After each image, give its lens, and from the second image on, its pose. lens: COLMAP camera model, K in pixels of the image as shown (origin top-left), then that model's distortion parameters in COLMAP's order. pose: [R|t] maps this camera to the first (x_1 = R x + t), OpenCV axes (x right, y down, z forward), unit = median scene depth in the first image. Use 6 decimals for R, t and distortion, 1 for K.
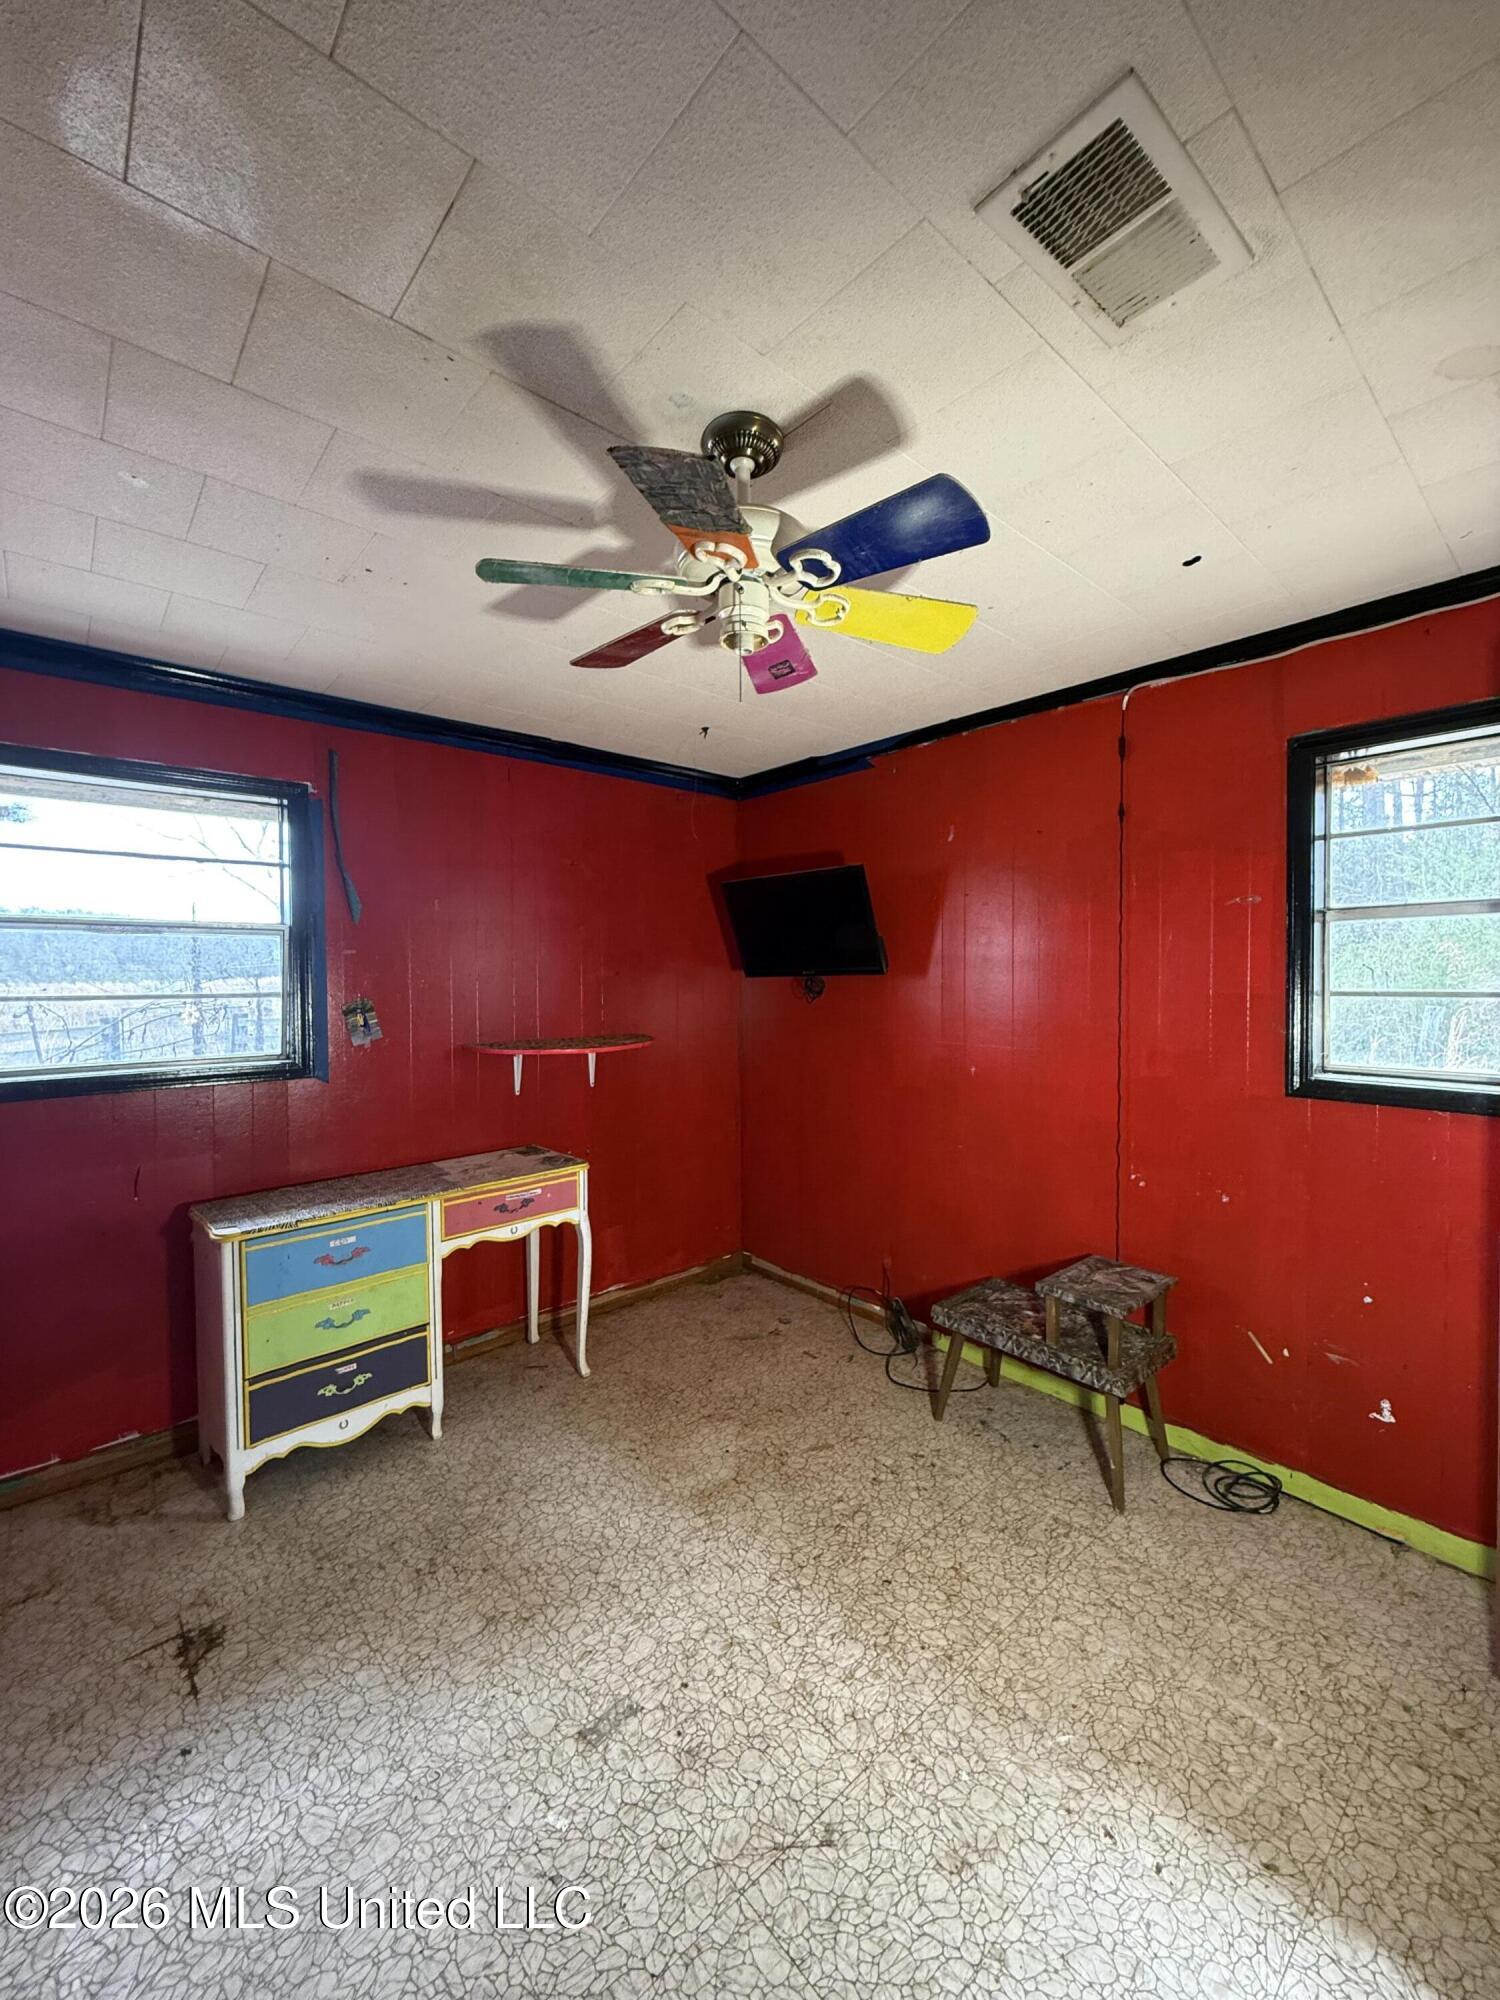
lens RADIAL K [[797.6, 0, 756.6], [0, 797.6, 996.0], [0, 0, 1]] dist [0.000100, 0.000259]
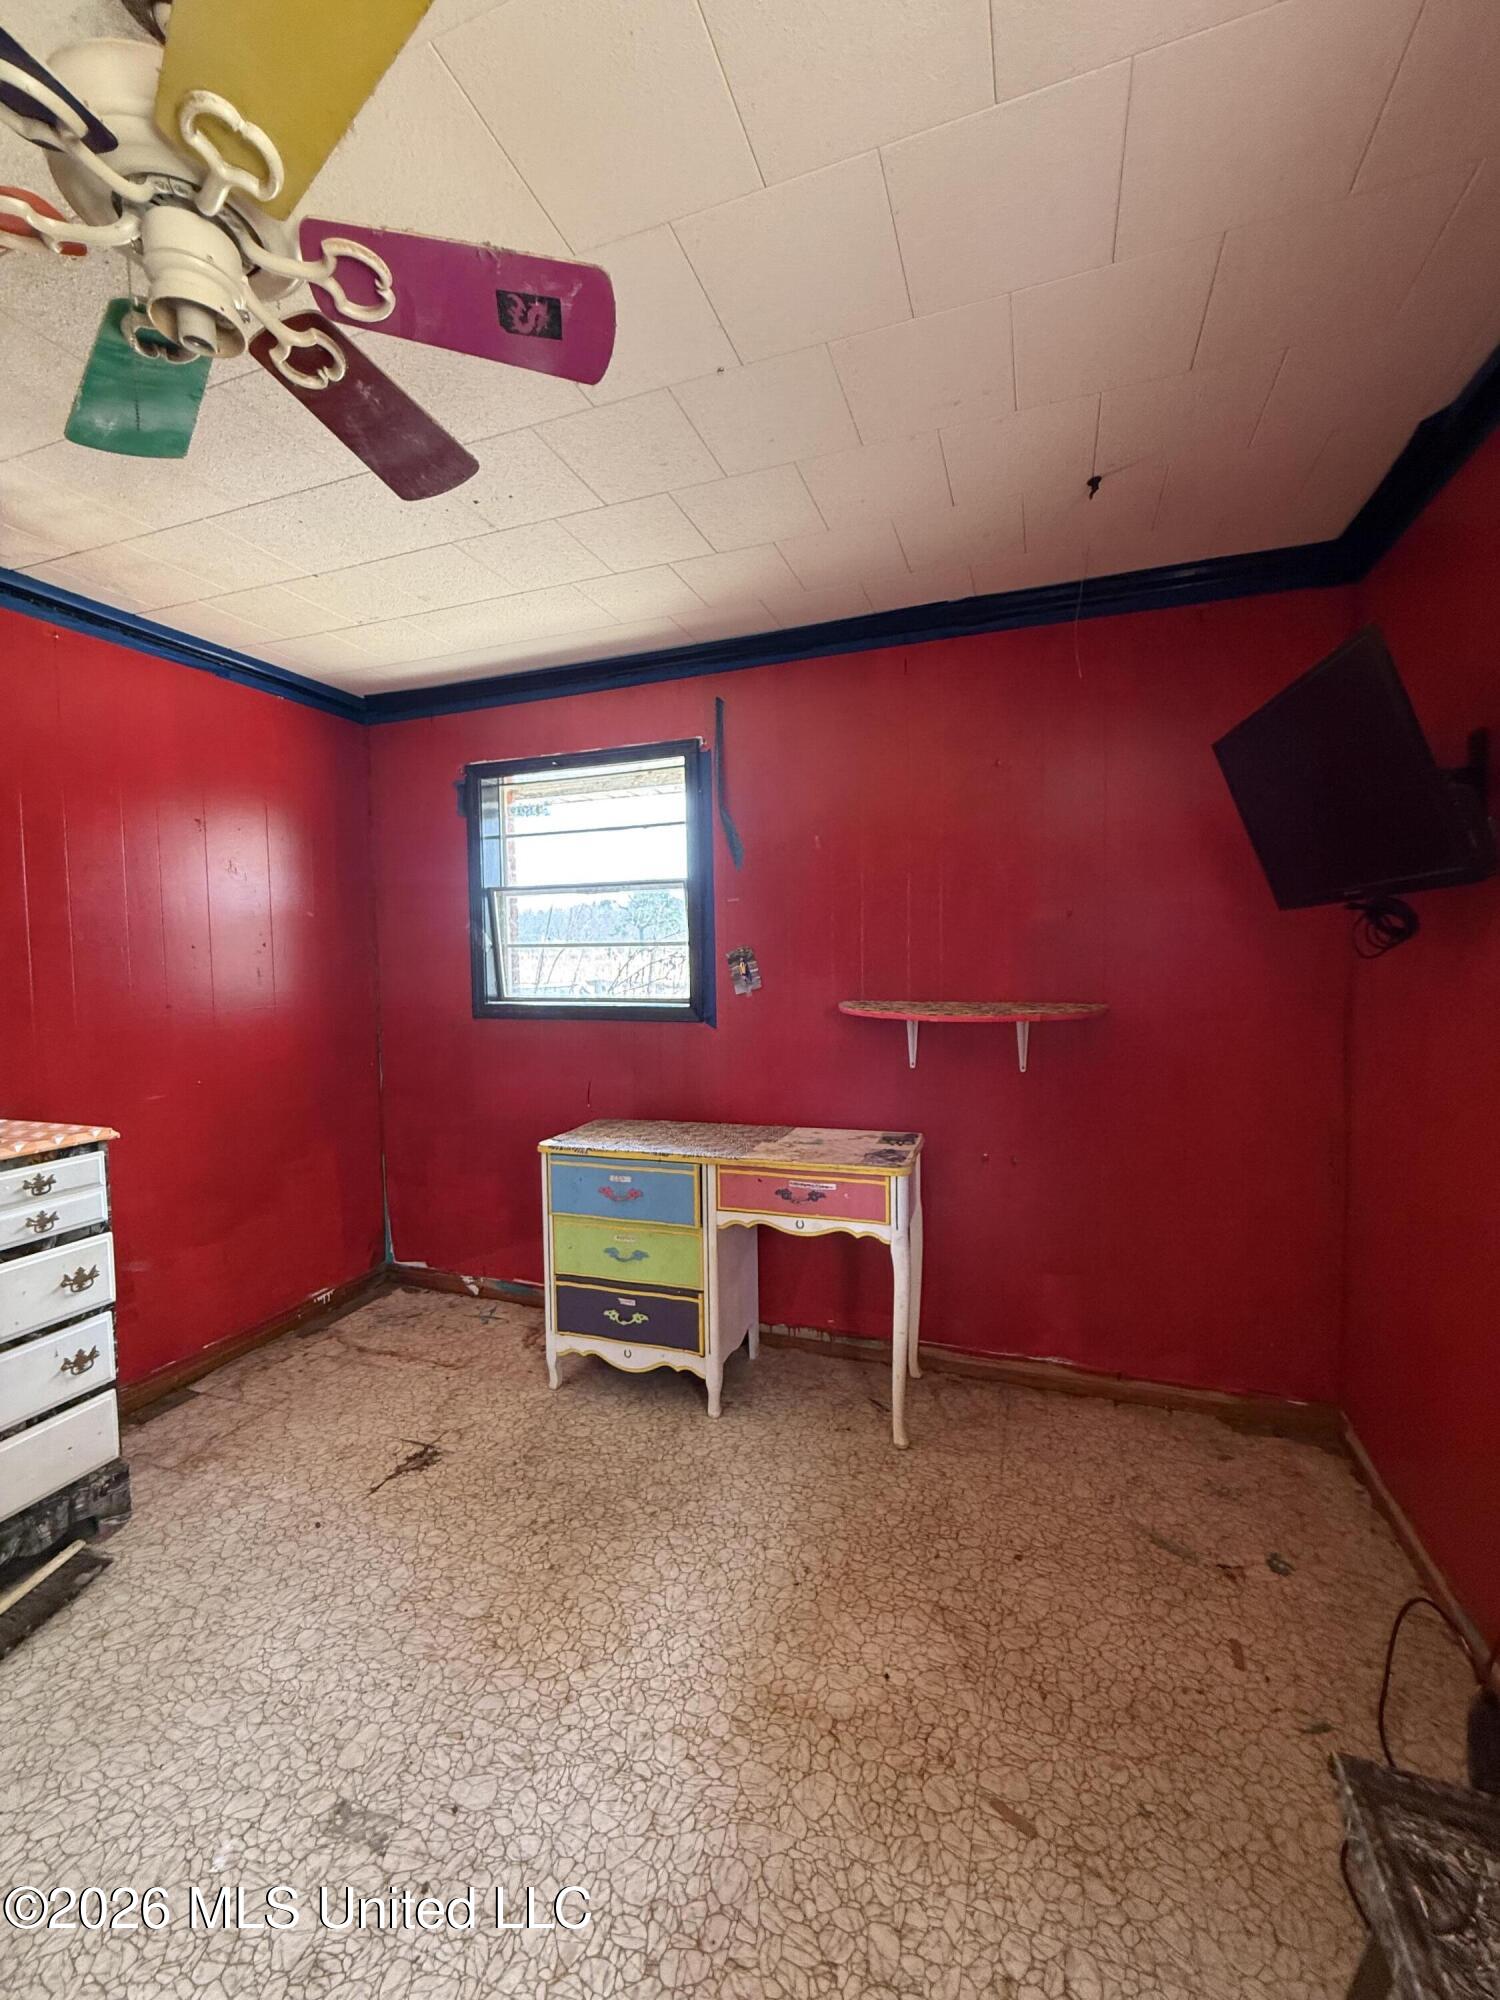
lens RADIAL K [[797.6, 0, 753.5], [0, 797.6, 994.3], [0, 0, 1]] dist [0.000100, 0.000259]
pose [[0.475632, 0.044666, -0.878510, 0.430828], [-0.010164, 0.998922, 0.045285, 0.019302], [0.879586, -0.012610, 0.475574, 0.623456]]
